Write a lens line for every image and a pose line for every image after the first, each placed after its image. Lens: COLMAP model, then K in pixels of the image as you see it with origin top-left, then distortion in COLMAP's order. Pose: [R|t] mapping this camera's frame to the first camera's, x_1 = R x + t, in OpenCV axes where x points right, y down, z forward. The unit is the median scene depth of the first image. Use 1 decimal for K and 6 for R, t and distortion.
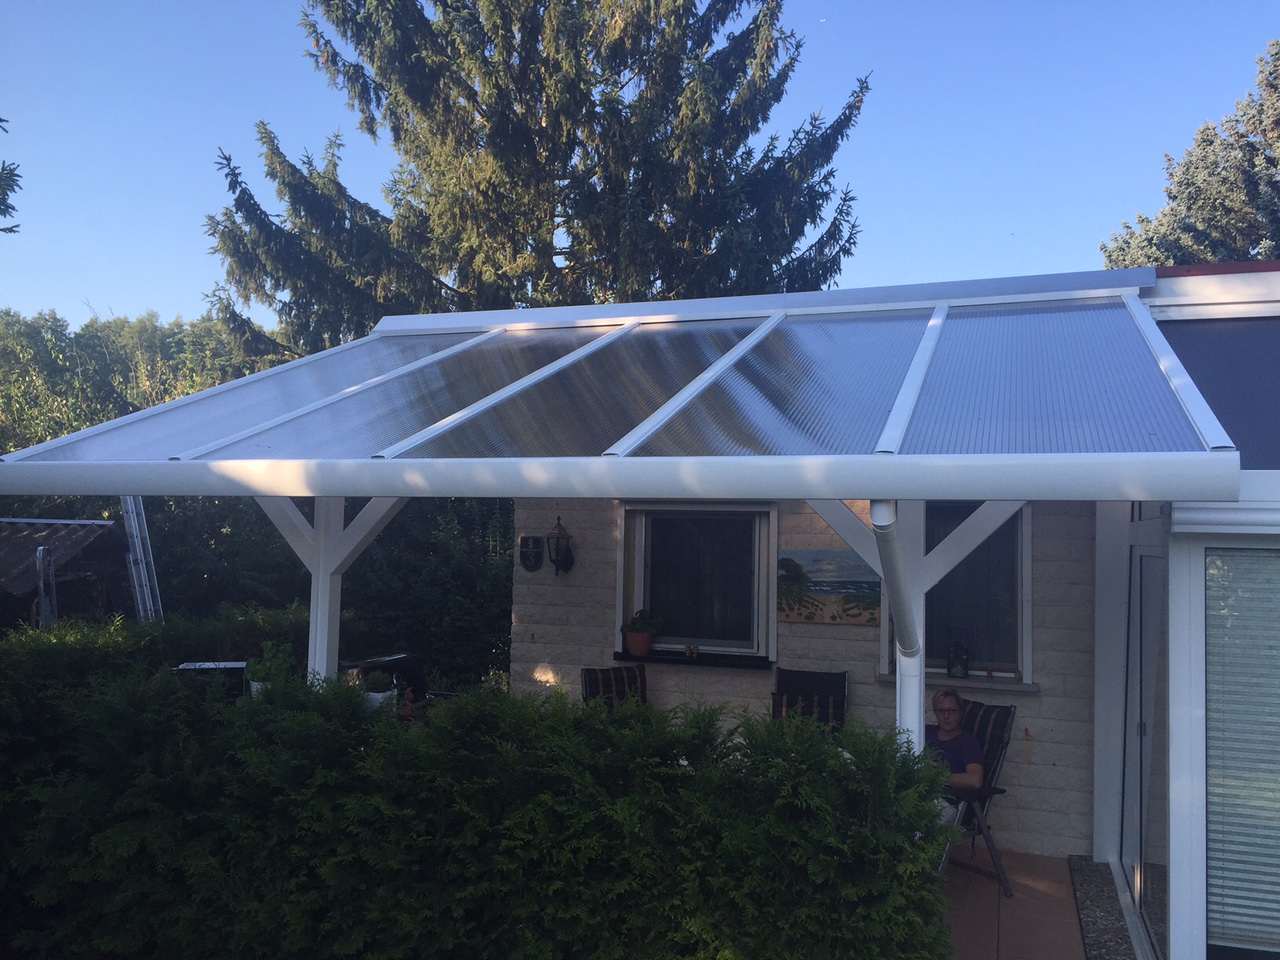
lens RADIAL K [[1083.3, 0, 640.0], [0, 1083.3, 480.0], [0, 0, 1]] dist [0.093191, -0.113150]
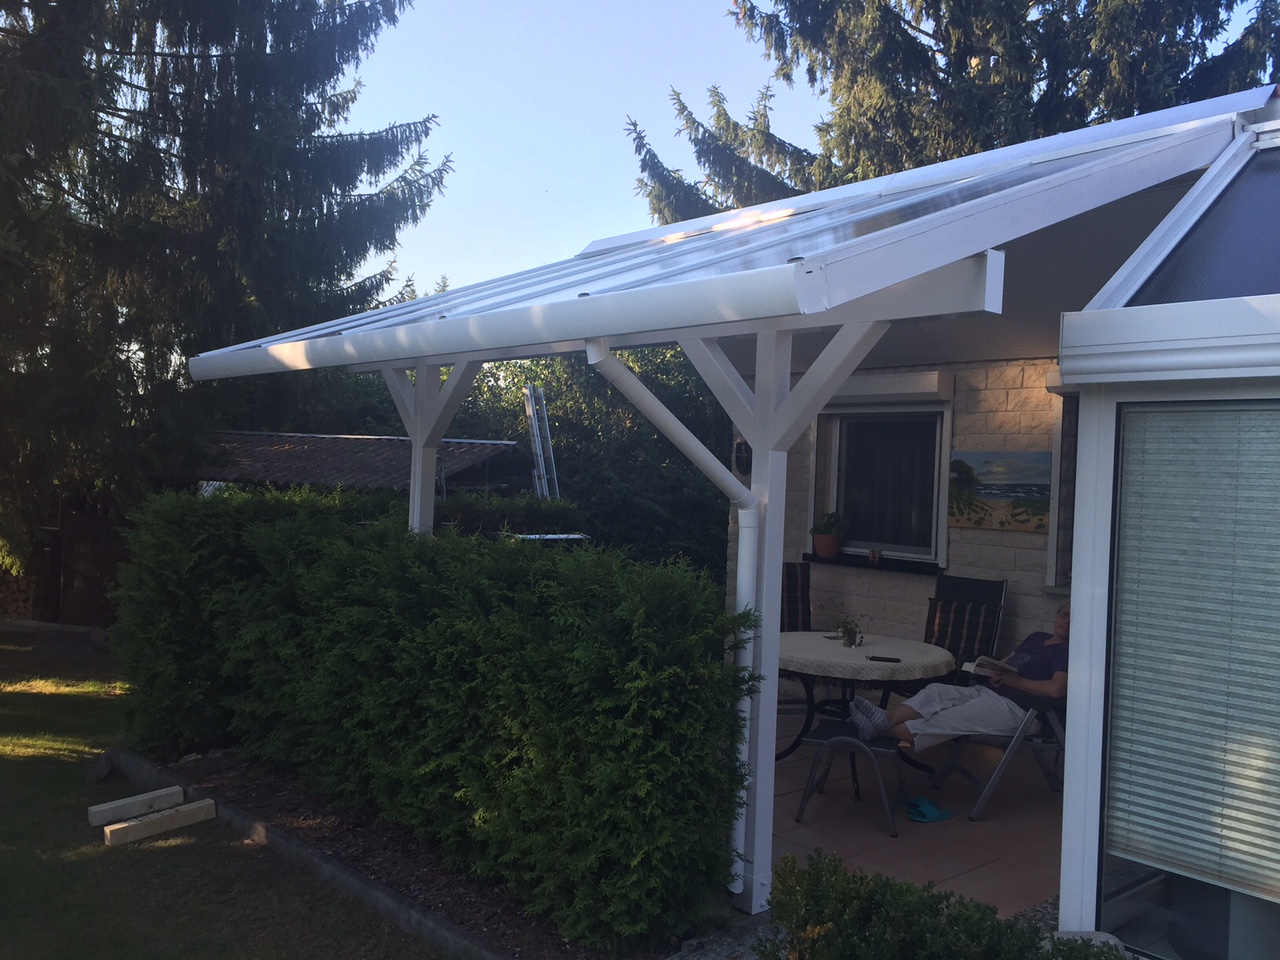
lens RADIAL K [[1083.3, 0, 640.0], [0, 1083.3, 480.0], [0, 0, 1]] dist [0.093191, -0.113150]
pose [[0.872688, 0.018080, -0.487944, 0.354374], [0.001589, 0.999204, 0.039866, 0.050790], [0.488276, -0.035566, 0.871964, 0.037148]]
